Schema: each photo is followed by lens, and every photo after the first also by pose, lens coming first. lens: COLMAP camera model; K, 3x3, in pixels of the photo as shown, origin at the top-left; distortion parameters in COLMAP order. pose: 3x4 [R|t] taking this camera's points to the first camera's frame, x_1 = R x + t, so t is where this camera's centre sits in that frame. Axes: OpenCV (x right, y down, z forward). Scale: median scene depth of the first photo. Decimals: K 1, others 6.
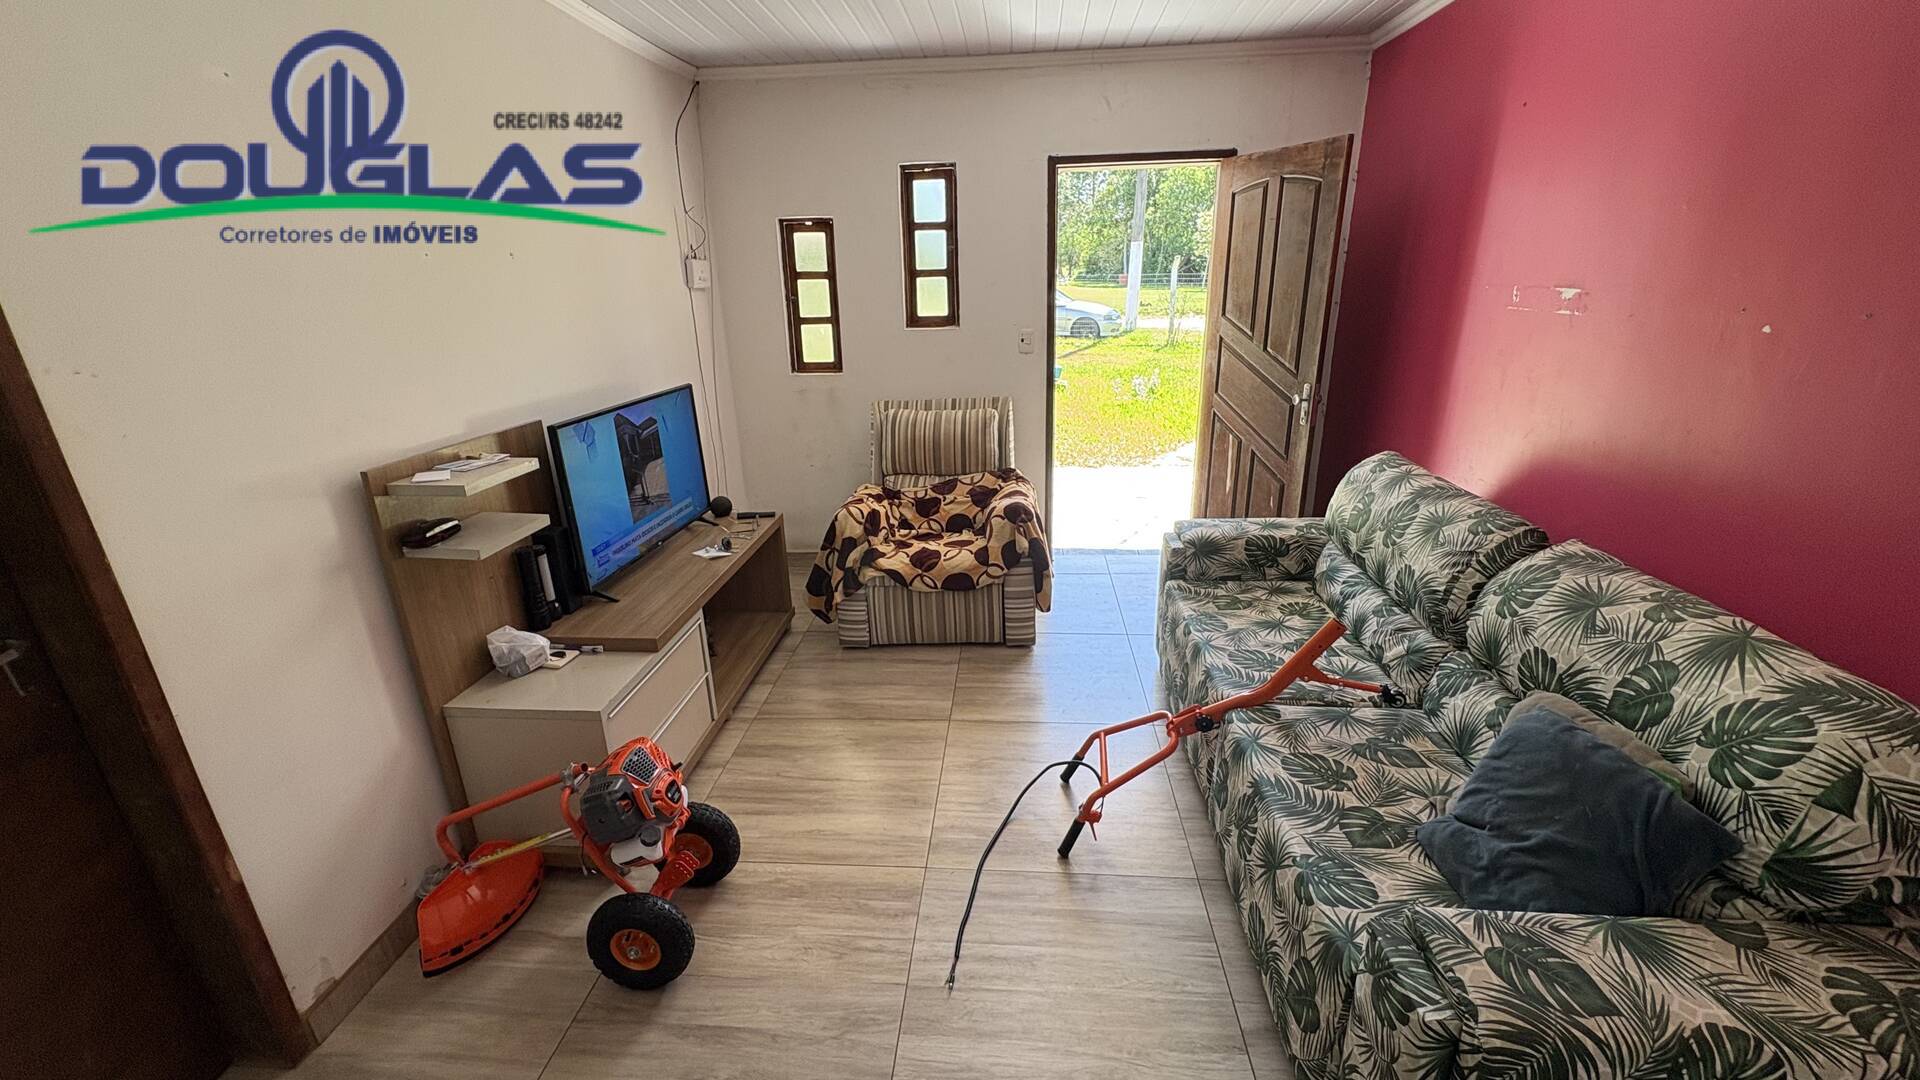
lens RADIAL K [[764.5, 0, 960.0], [0, 764.5, 540.0], [0, 0, 1]] dist [0.001298, -0.000048]
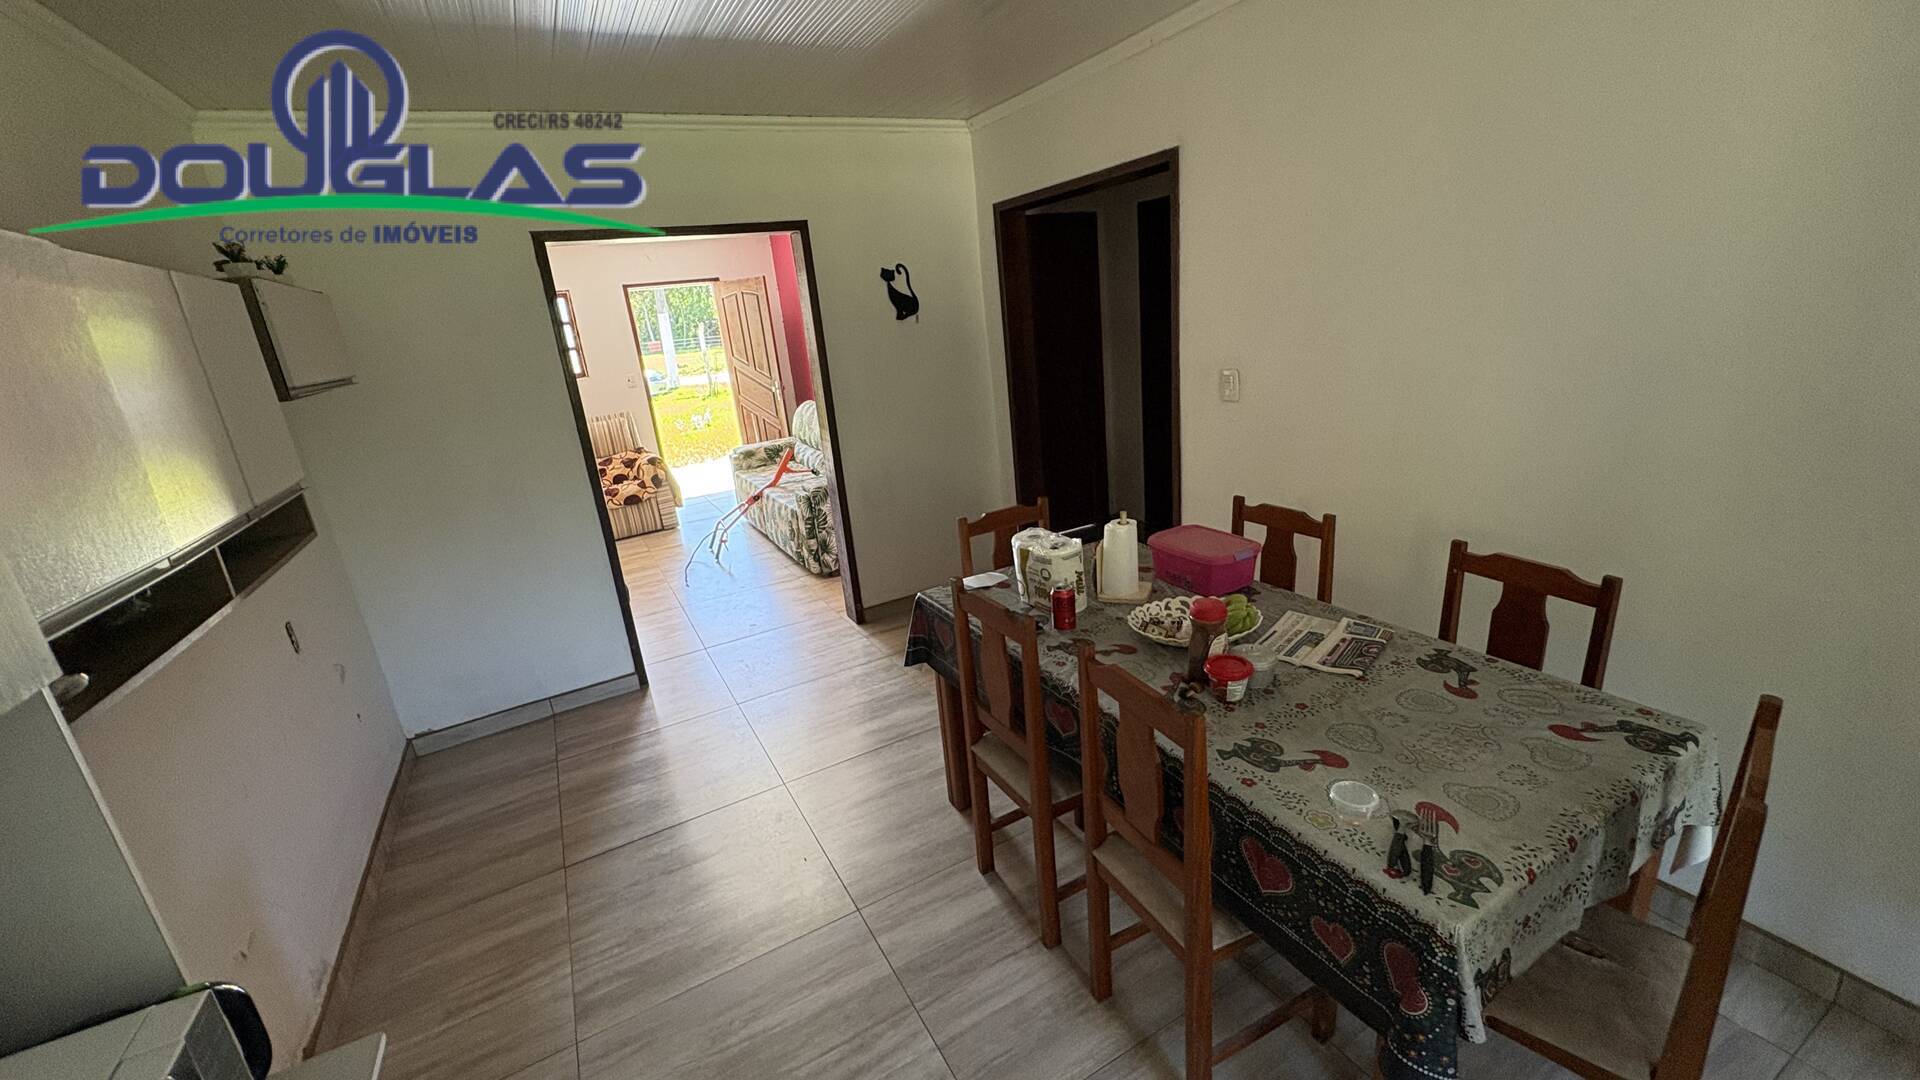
lens RADIAL K [[764.5, 0, 960.0], [0, 764.5, 540.0], [0, 0, 1]] dist [0.001298, -0.000048]
pose [[0.835991, -0.215411, 0.504695, -0.293938], [0.252003, 0.967717, -0.004390, 0.354305], [-0.487456, 0.130855, 0.863287, -1.027862]]
